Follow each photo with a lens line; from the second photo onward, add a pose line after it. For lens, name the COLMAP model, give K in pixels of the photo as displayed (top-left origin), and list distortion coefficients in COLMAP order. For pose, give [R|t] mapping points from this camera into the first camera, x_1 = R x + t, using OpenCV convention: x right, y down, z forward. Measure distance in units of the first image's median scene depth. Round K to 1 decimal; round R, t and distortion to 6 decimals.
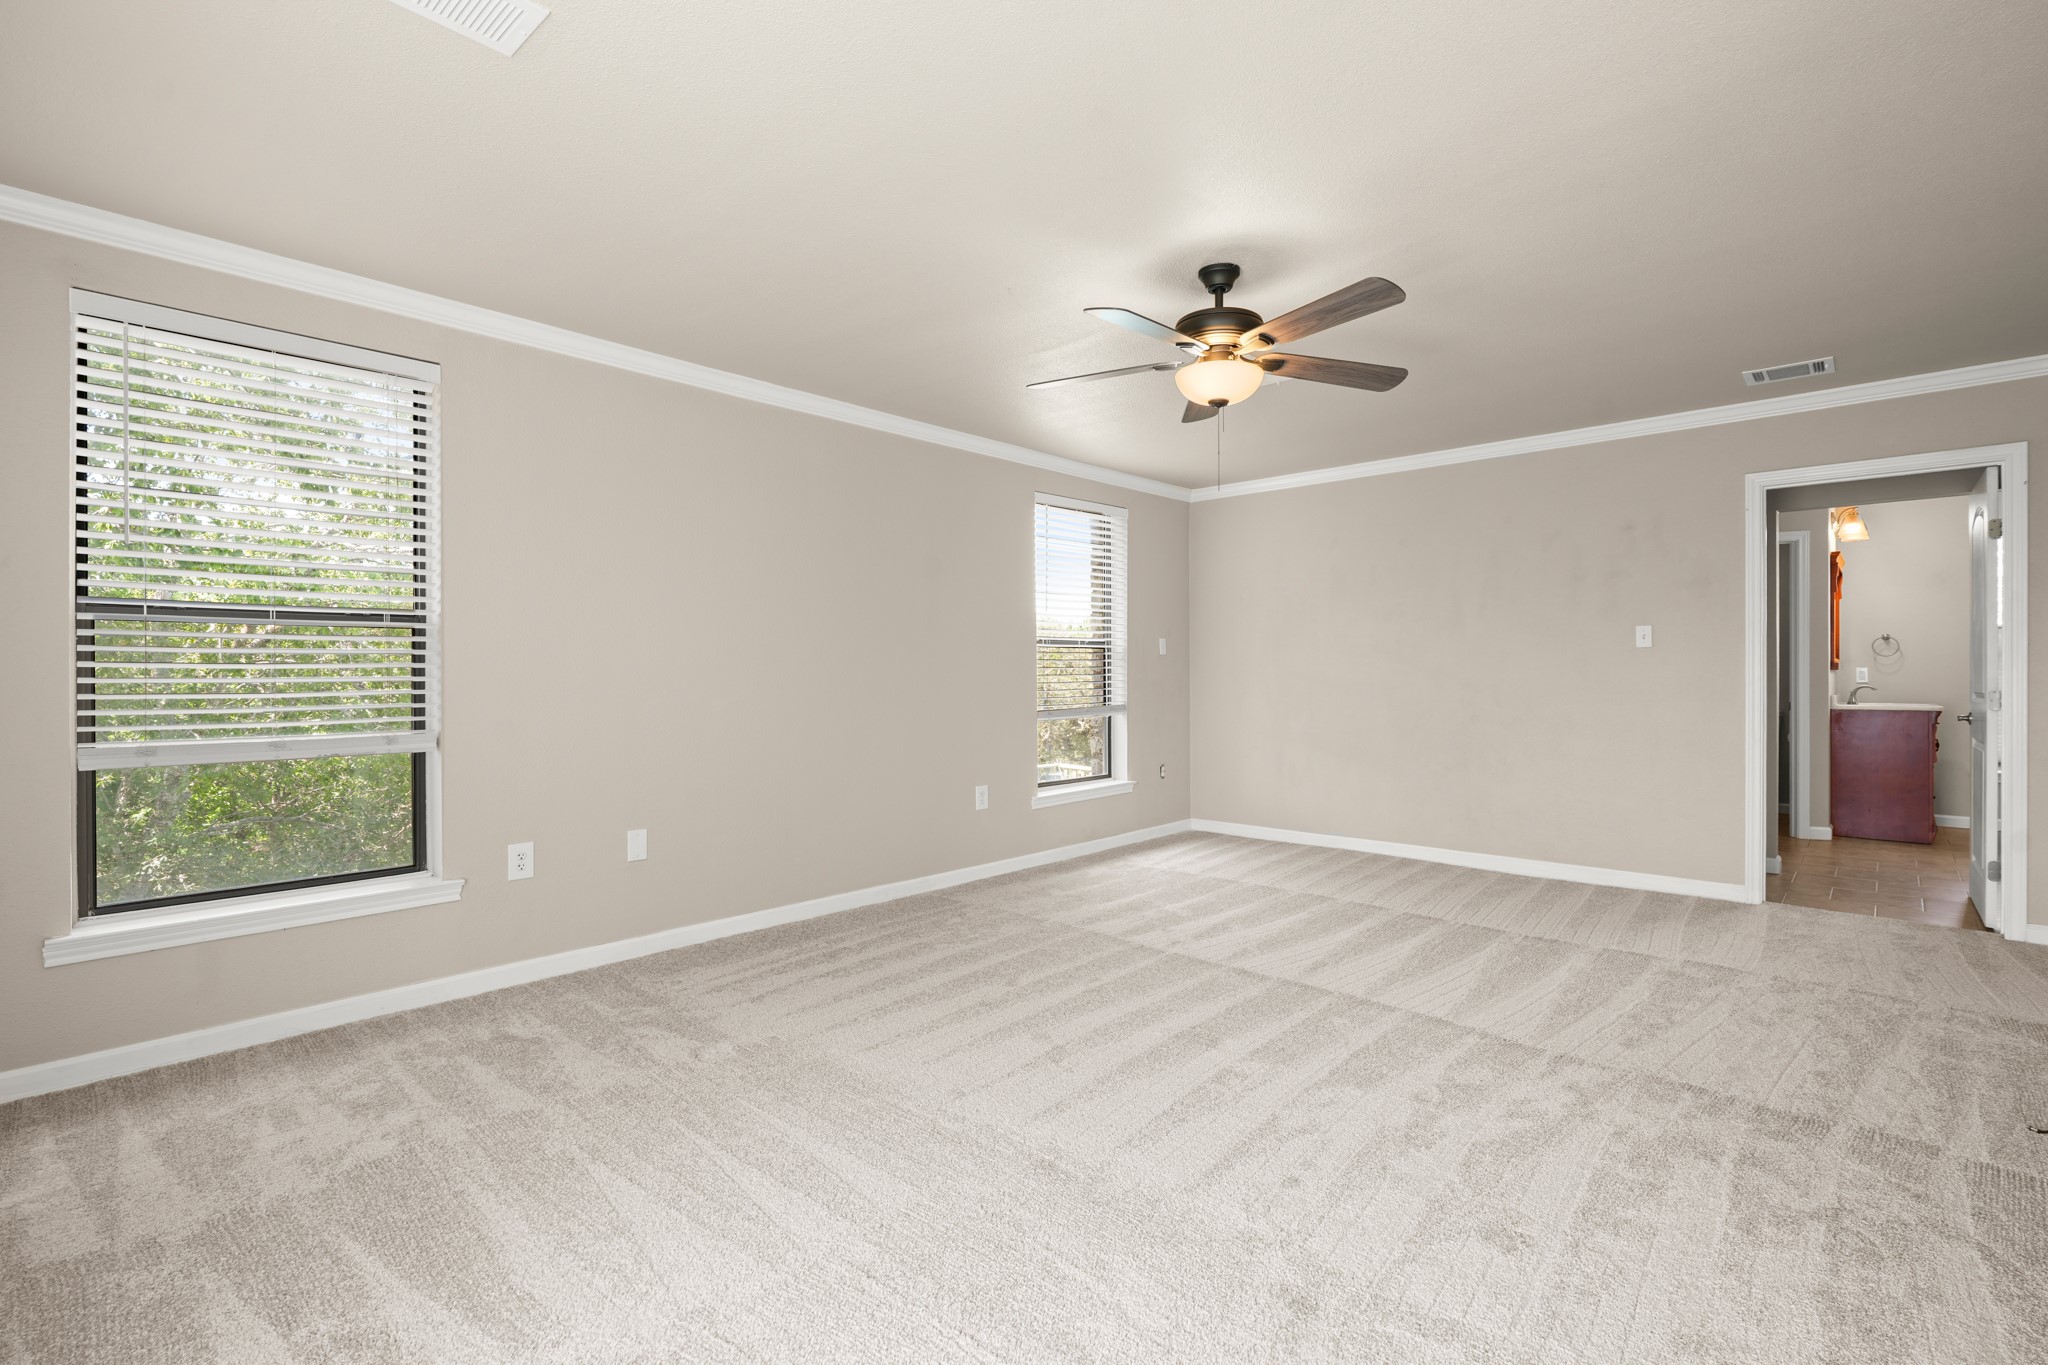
lens RADIAL K [[923.0, 0, 1027.4], [0, 923.0, 694.0], [0, 0, 1]] dist [-0.001160, 0.000431]
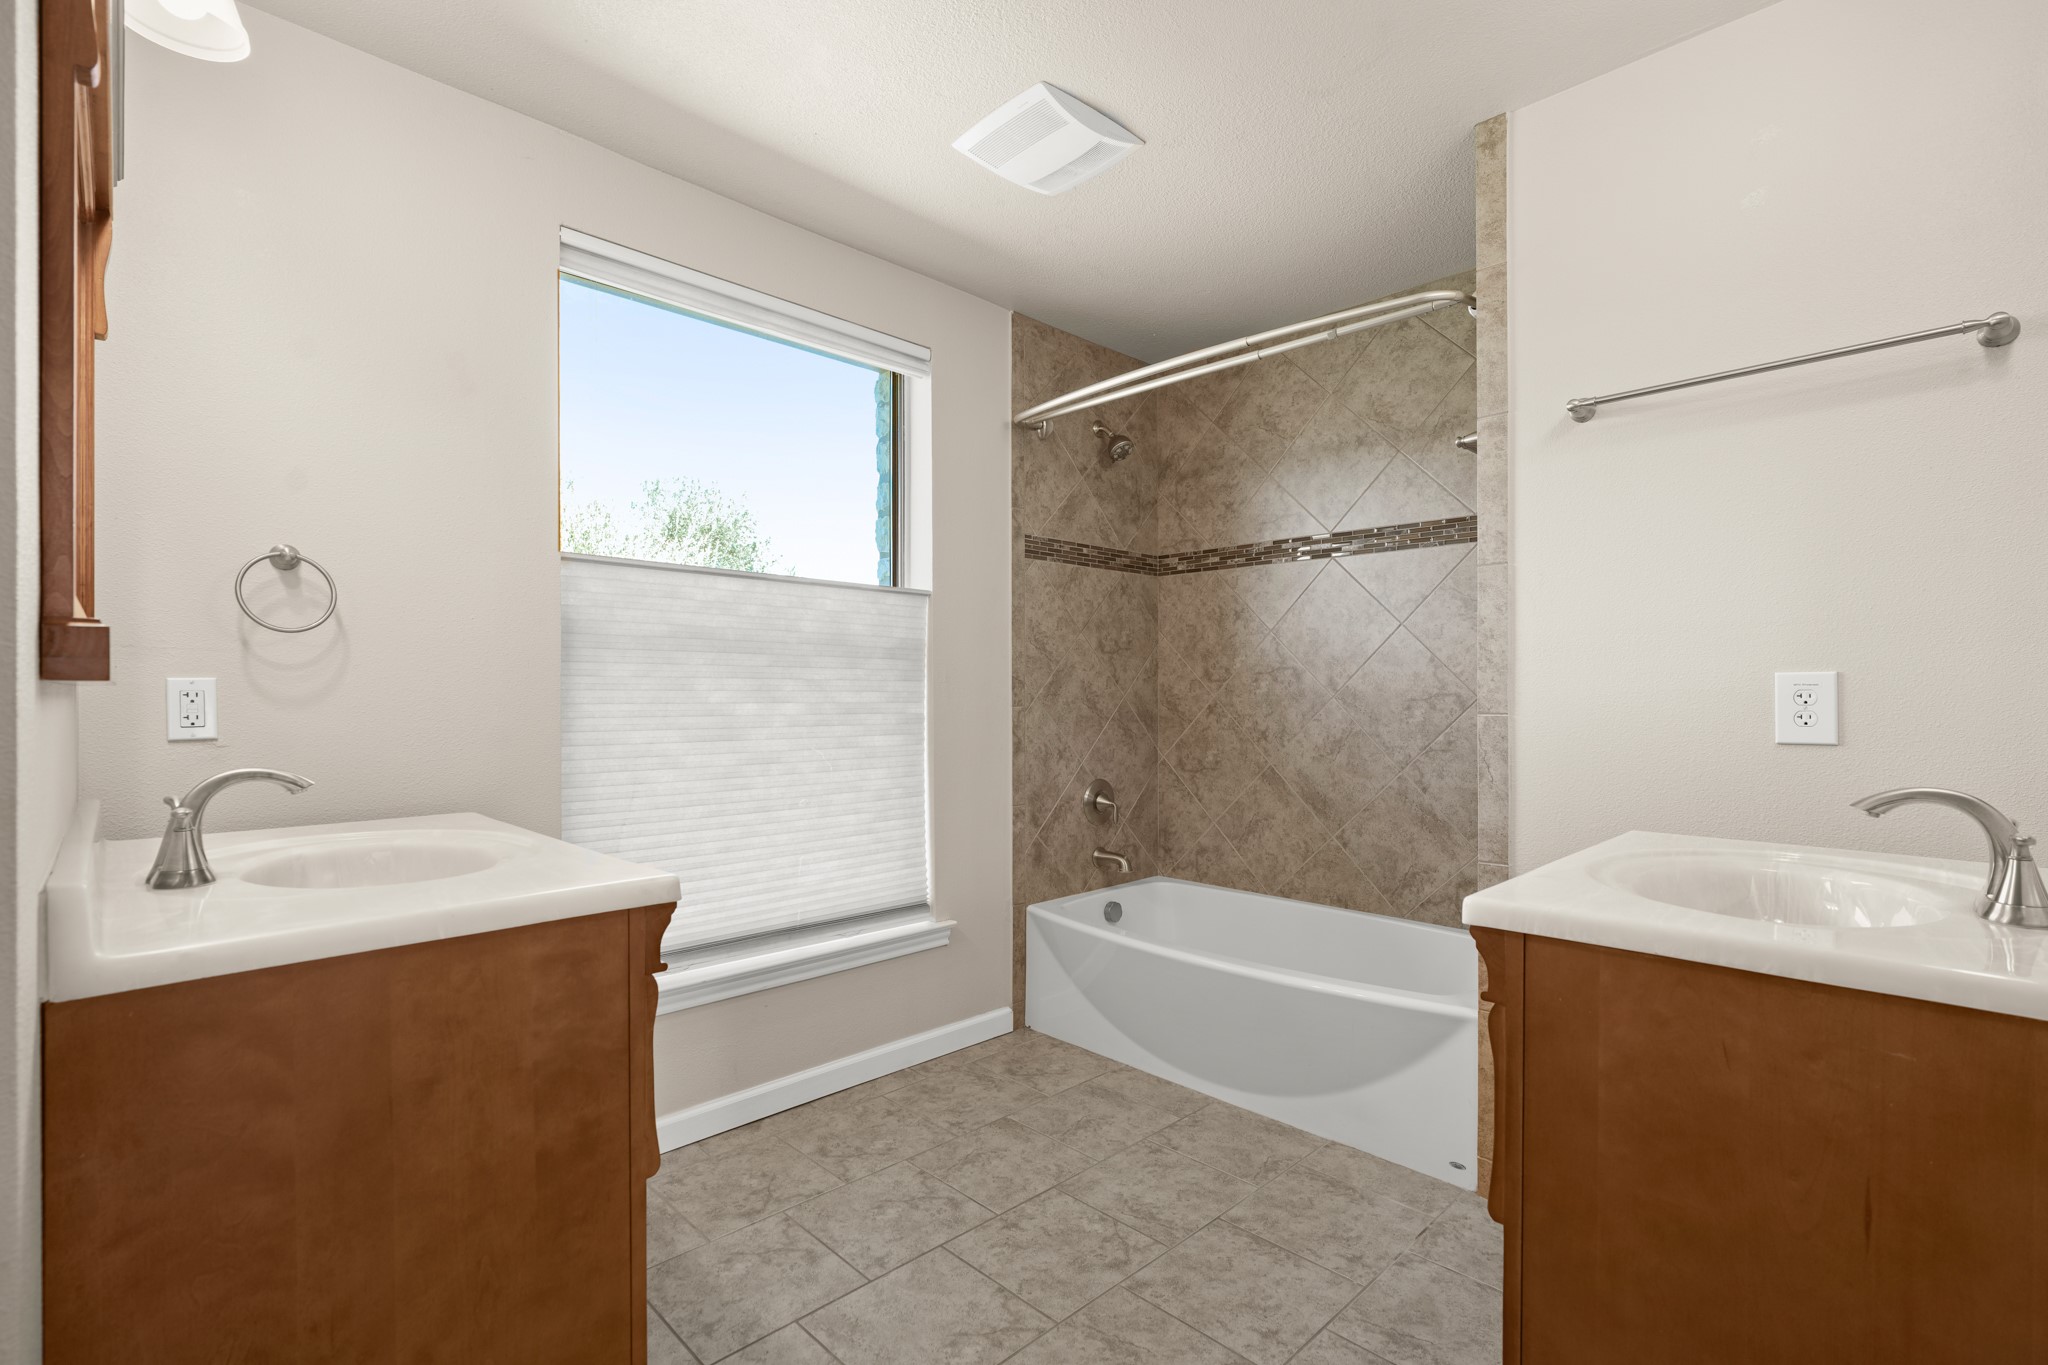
lens RADIAL K [[923.0, 0, 1027.4], [0, 923.0, 694.0], [0, 0, 1]] dist [-0.001160, 0.000431]
pose [[0.045379, 0.001725, 0.998968, 0.691628], [0.010450, 0.999943, -0.002201, -0.021120], [-0.998915, 0.010539, 0.045358, 0.791352]]
